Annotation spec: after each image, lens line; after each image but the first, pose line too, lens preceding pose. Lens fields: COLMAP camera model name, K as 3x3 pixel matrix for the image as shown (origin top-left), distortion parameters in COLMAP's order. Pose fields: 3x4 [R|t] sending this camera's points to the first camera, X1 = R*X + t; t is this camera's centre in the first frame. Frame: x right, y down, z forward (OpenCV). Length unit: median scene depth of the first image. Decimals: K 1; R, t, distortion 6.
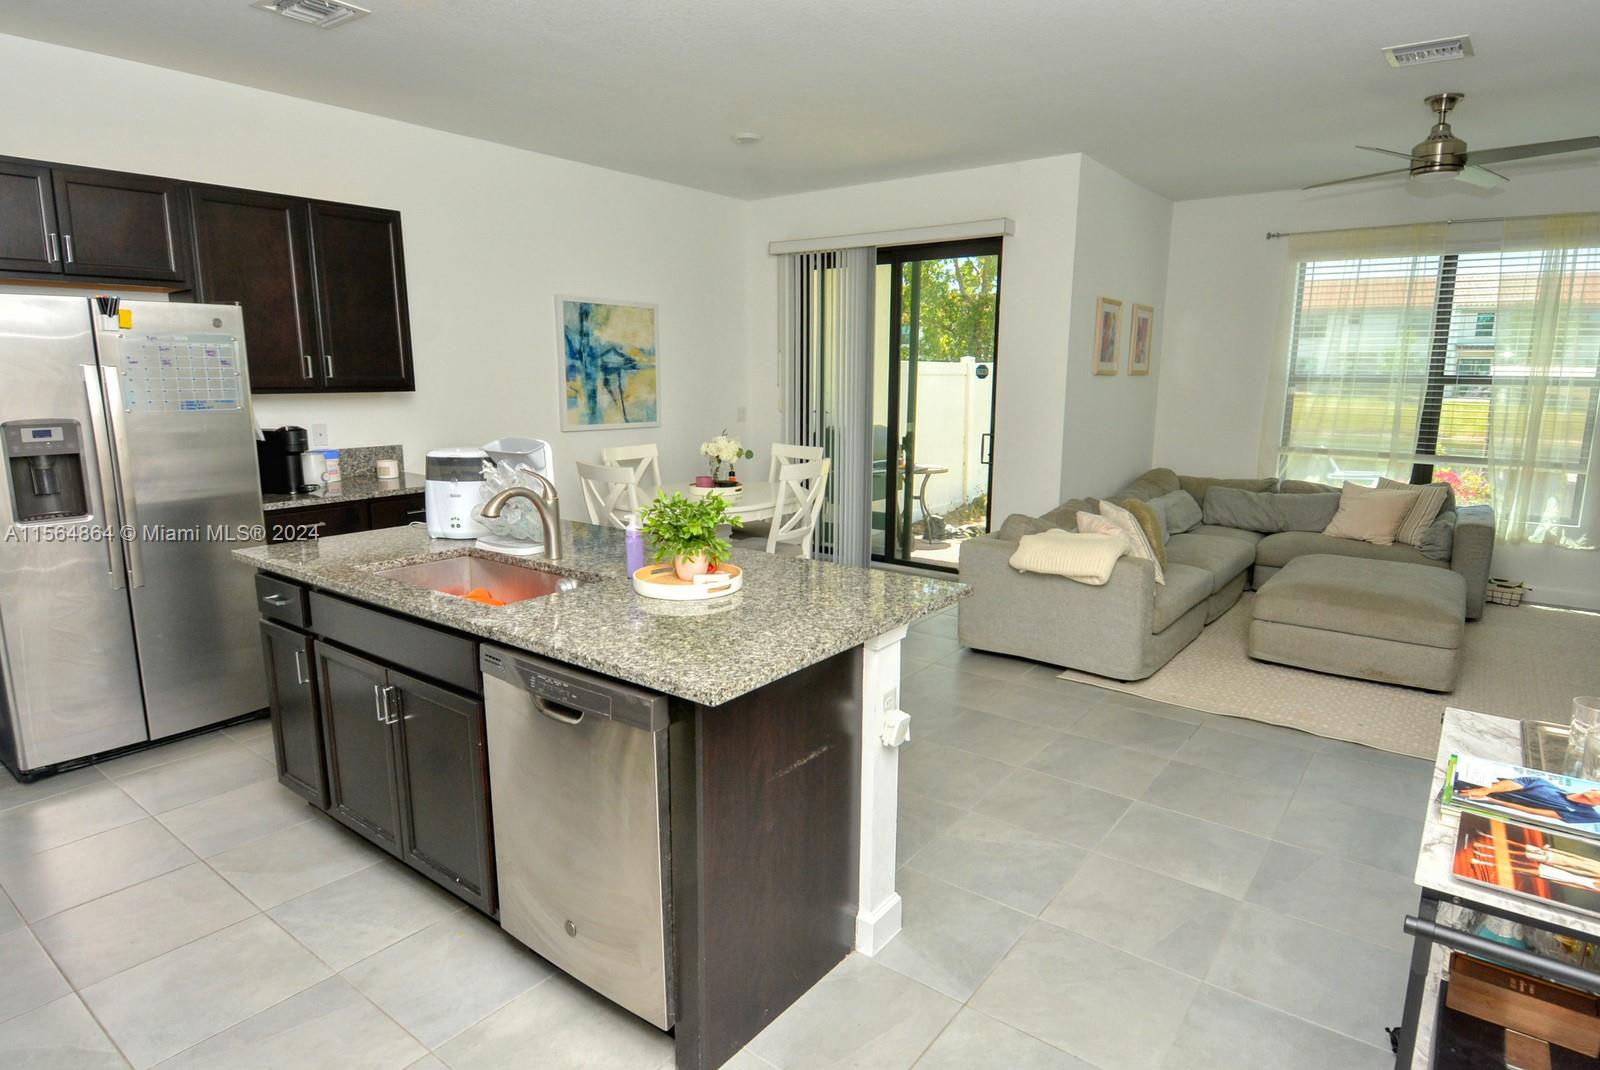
lens RADIAL K [[883.3, 0, 809.3], [0, 883.3, 542.0], [0, 0, 1]] dist [0.020743, -0.032706]
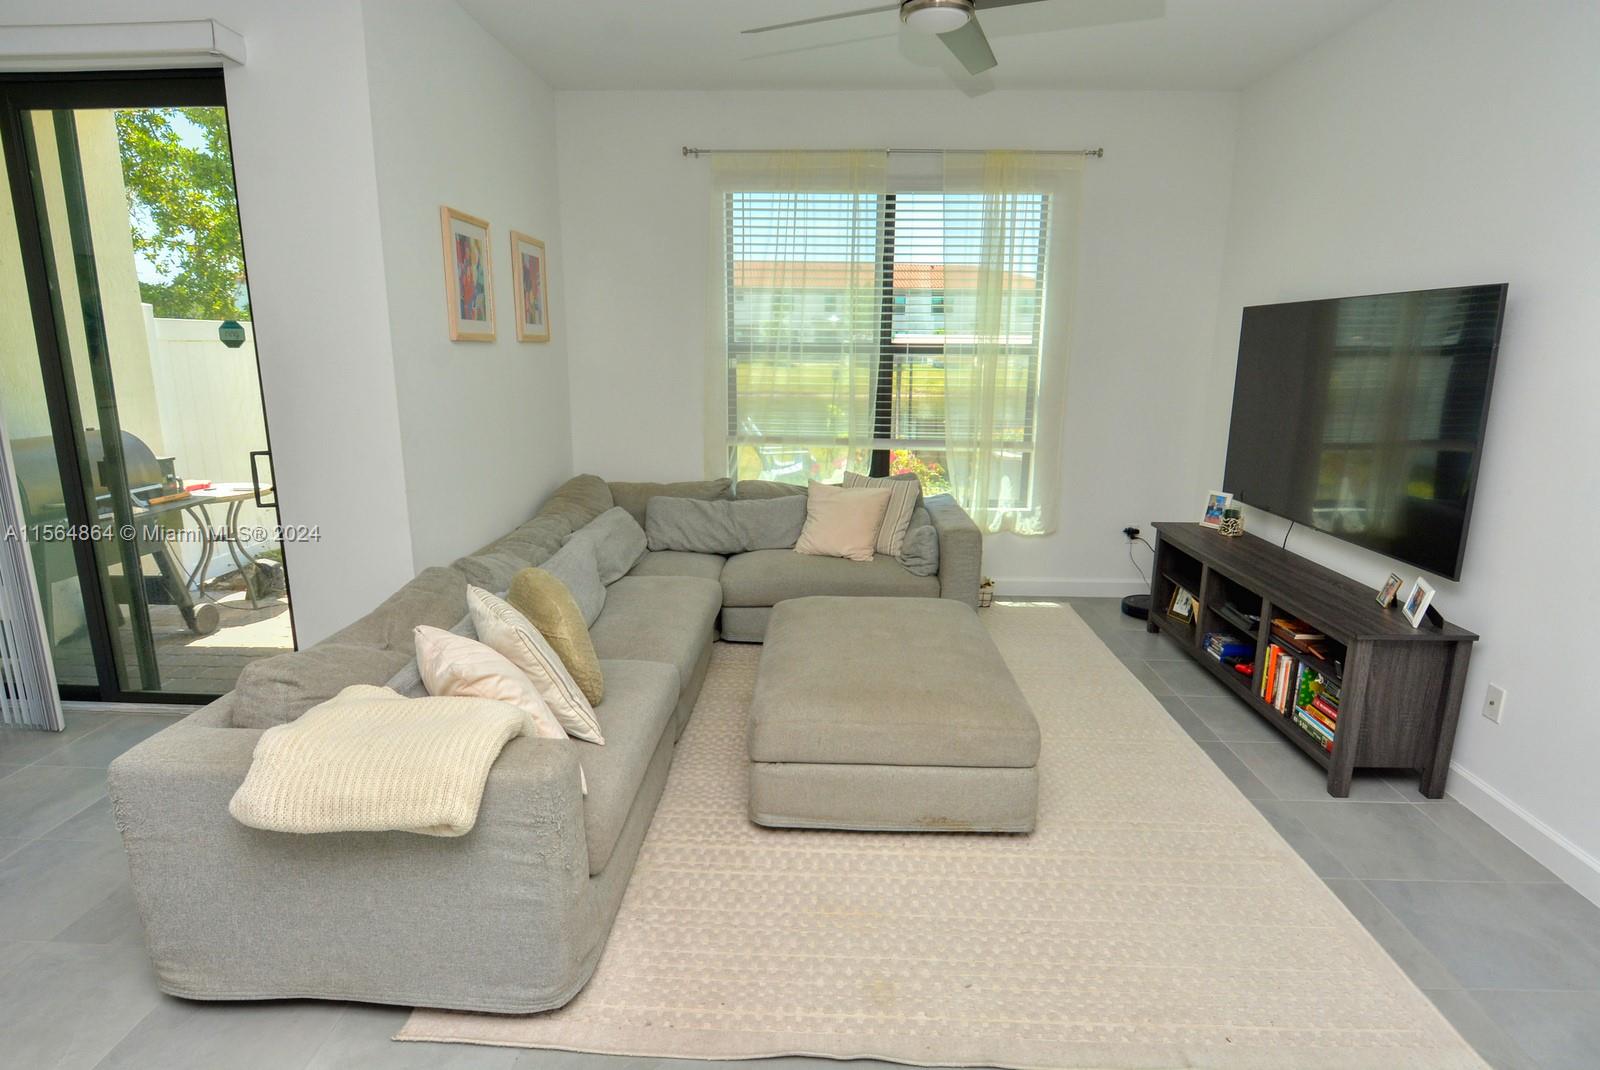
lens RADIAL K [[883.3, 0, 809.3], [0, 883.3, 542.0], [0, 0, 1]] dist [0.020743, -0.032706]
pose [[0.817751, -0.124131, 0.562028, 0.159687], [0.104251, 0.992260, 0.067468, -0.067529], [-0.566052, 0.003420, 0.824362, 0.360192]]
